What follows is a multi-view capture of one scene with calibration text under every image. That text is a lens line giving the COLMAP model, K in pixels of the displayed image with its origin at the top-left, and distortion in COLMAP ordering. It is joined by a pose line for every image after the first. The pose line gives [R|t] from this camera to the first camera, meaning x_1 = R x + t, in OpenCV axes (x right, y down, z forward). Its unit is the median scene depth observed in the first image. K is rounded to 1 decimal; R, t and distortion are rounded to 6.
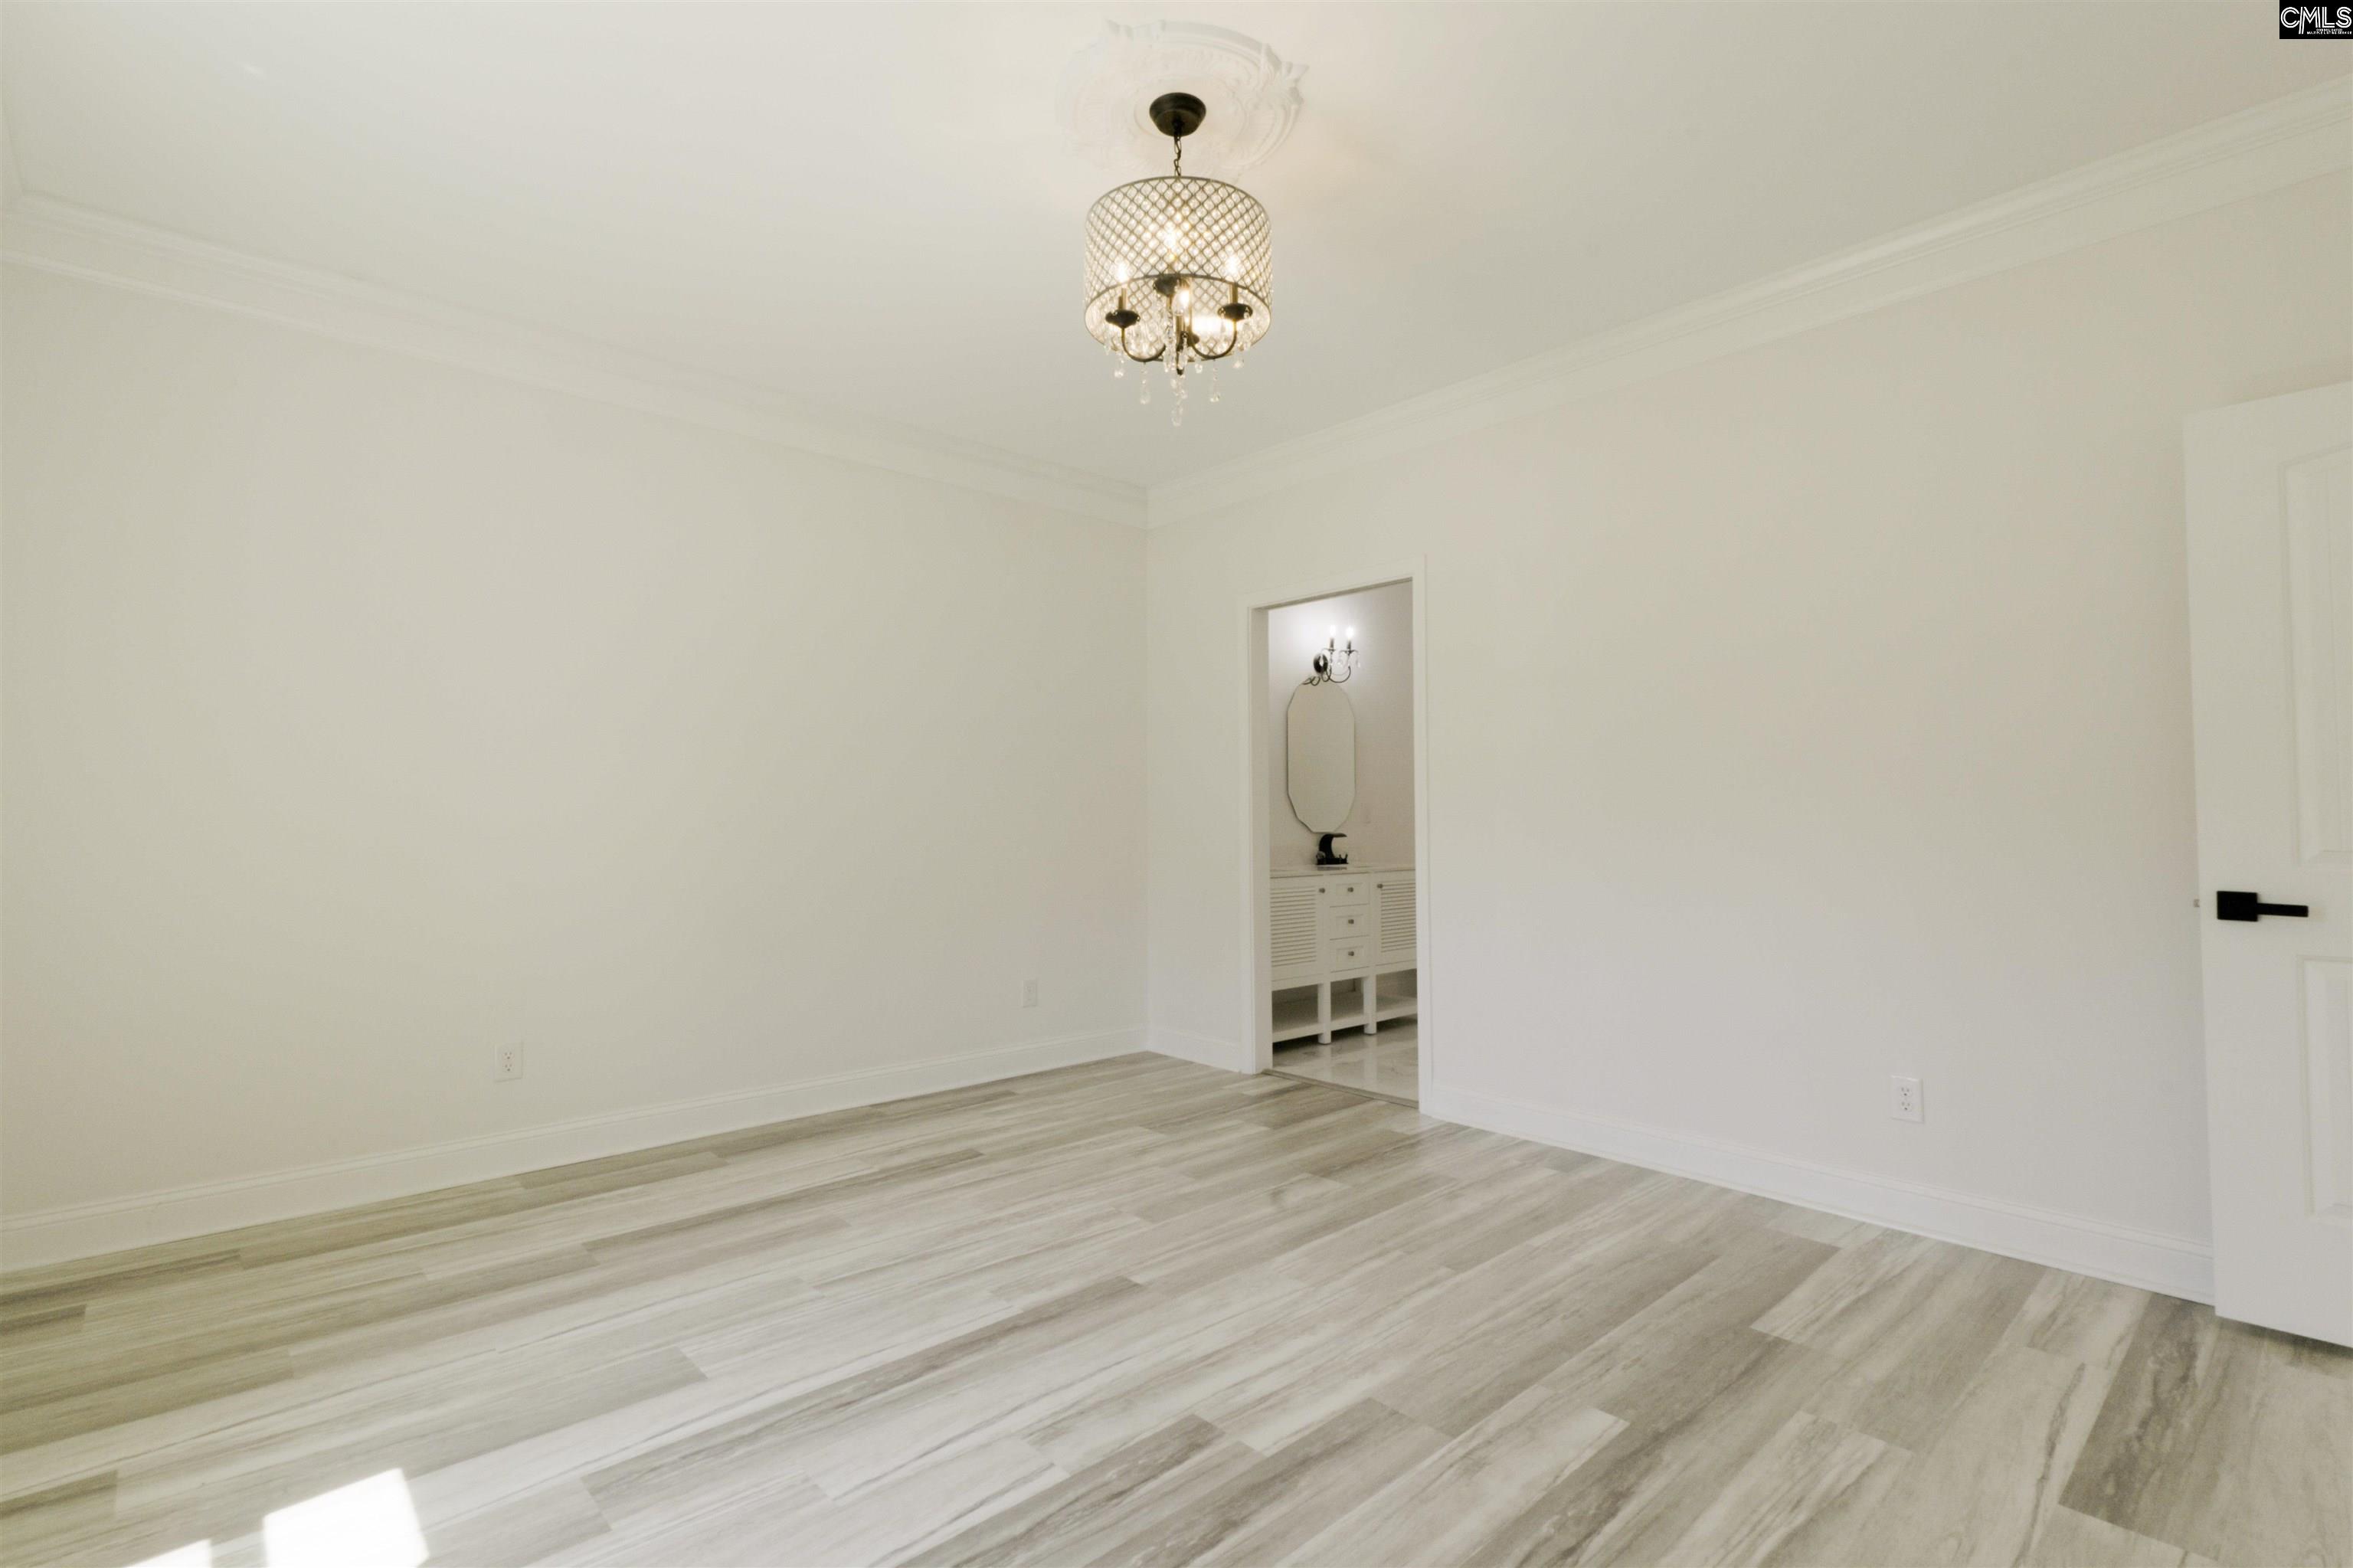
lens RADIAL K [[1118.9, 0, 1166.4], [0, 1118.9, 805.2], [0, 0, 1]] dist [0.010954, -0.000446]
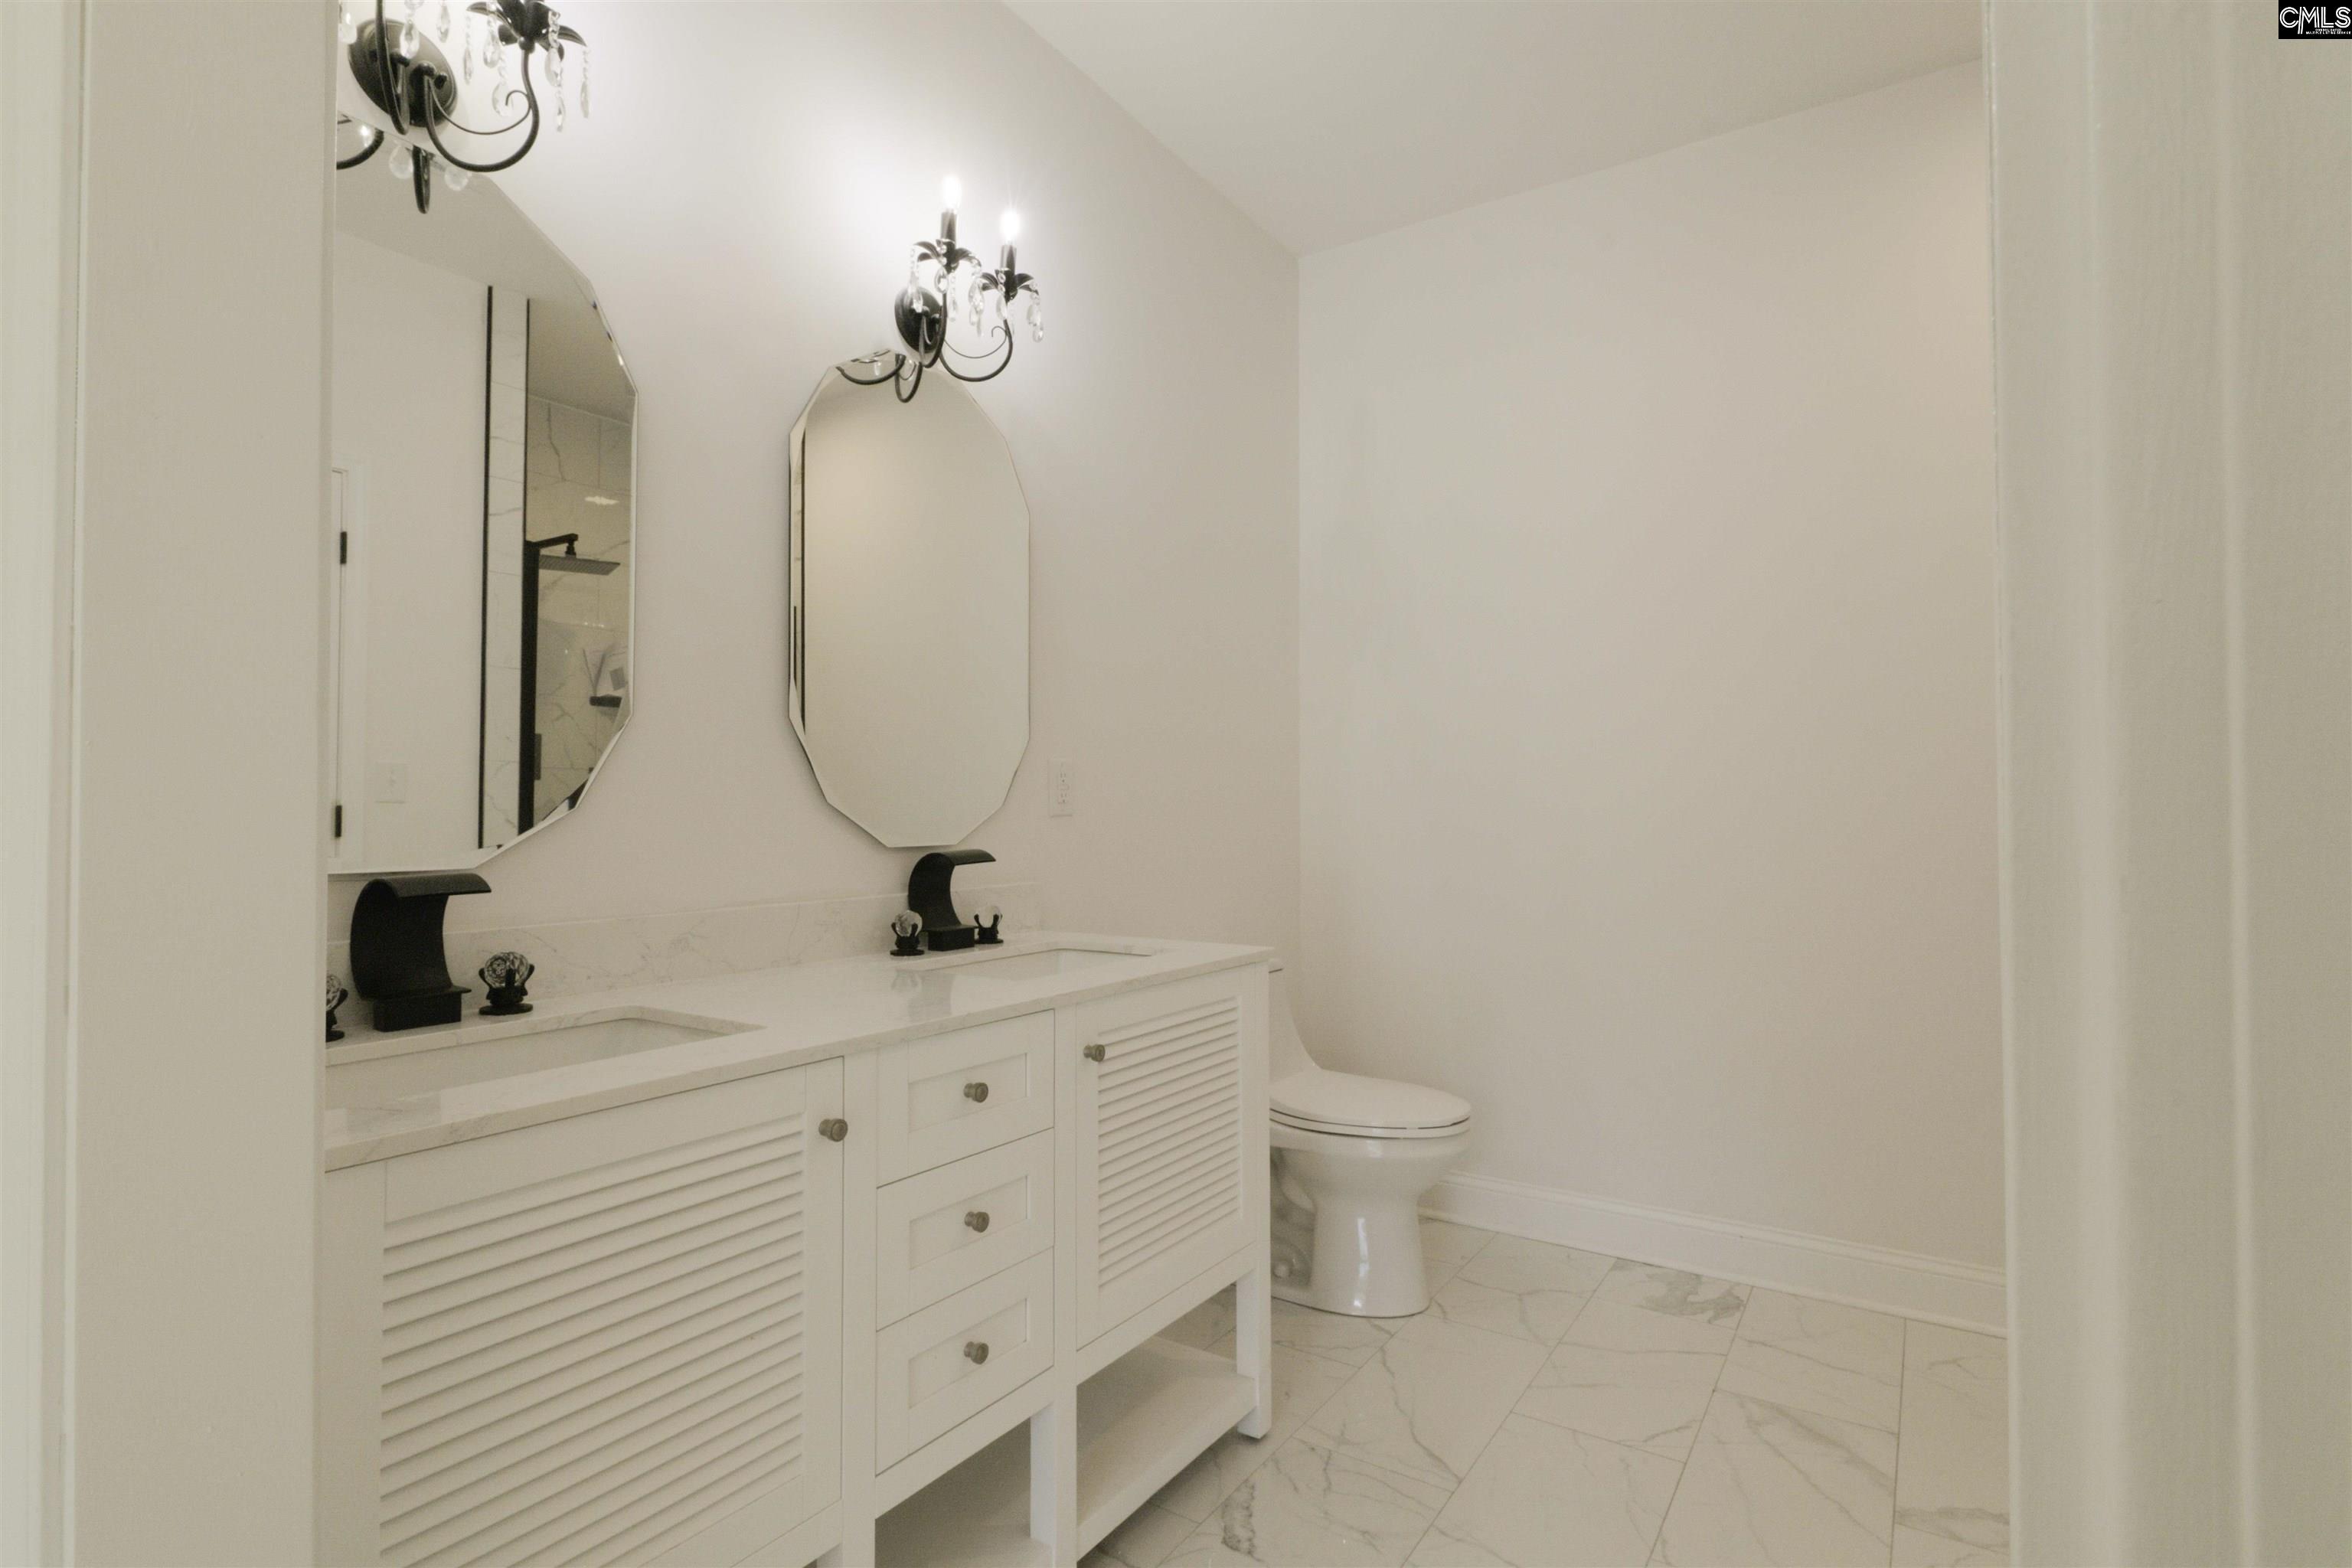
lens RADIAL K [[1172.9, 0, 1173.9], [0, 1172.9, 783.4], [0, 0, 1]] dist [0.000029, -0.000001]
pose [[0.971040, 0.006732, 0.238820, 0.129993], [-0.005952, 0.999974, -0.003987, 0.007059], [-0.238841, 0.002450, 0.971056, 0.662125]]
